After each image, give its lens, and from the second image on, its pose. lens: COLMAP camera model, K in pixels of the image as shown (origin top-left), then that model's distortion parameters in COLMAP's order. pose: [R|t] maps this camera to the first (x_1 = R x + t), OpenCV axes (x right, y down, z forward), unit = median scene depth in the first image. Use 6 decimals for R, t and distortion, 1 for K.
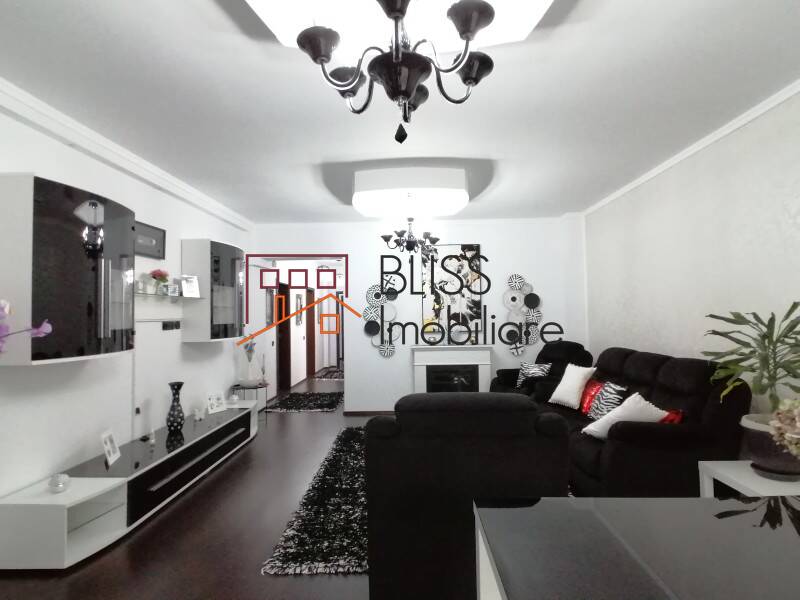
lens RADIAL K [[449.2, 0, 403.3], [0, 449.2, 301.5], [0, 0, 1]] dist [-0.006035, -0.000333]
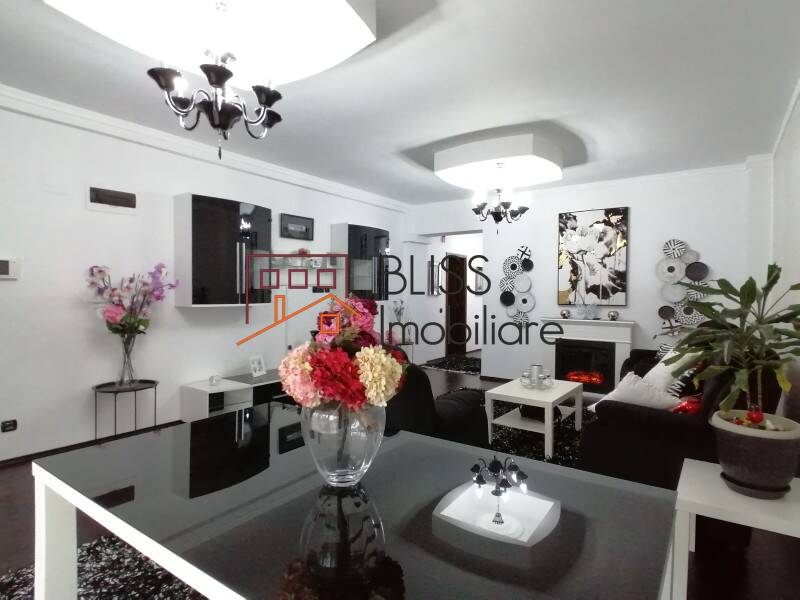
lens RADIAL K [[449.2, 0, 394.2], [0, 449.2, 298.6], [0, 0, 1]] dist [-0.006035, -0.000333]
pose [[0.814943, 0.031874, -0.578663, 0.313440], [-0.003149, 0.998715, 0.050578, 0.008649], [0.579532, -0.039396, 0.813997, 0.017779]]
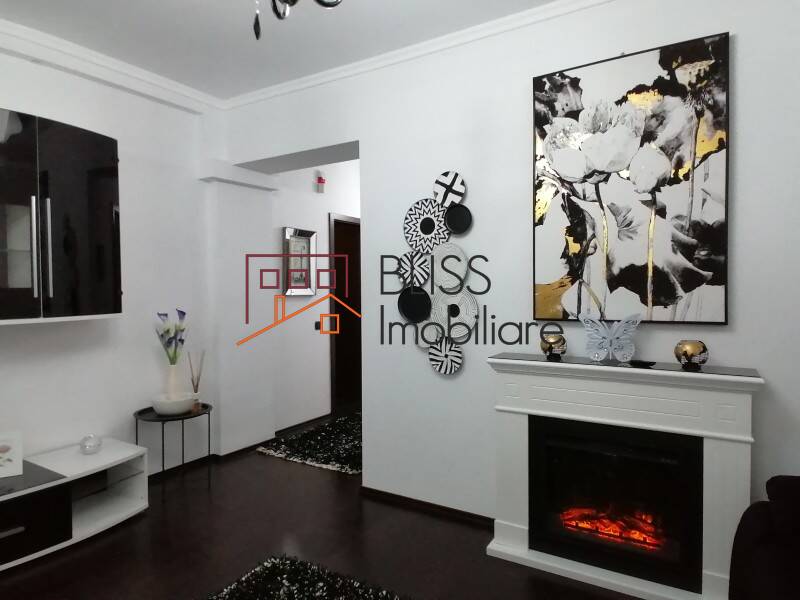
lens RADIAL K [[513.2, 0, 404.2], [0, 513.2, 296.2], [0, 0, 1]] dist [0.021307, -0.005406]
pose [[0.852056, 0.019512, -0.523086, 0.171340], [0.010899, 0.998427, 0.054996, 0.025491], [0.523336, -0.052561, 0.850504, 0.592787]]
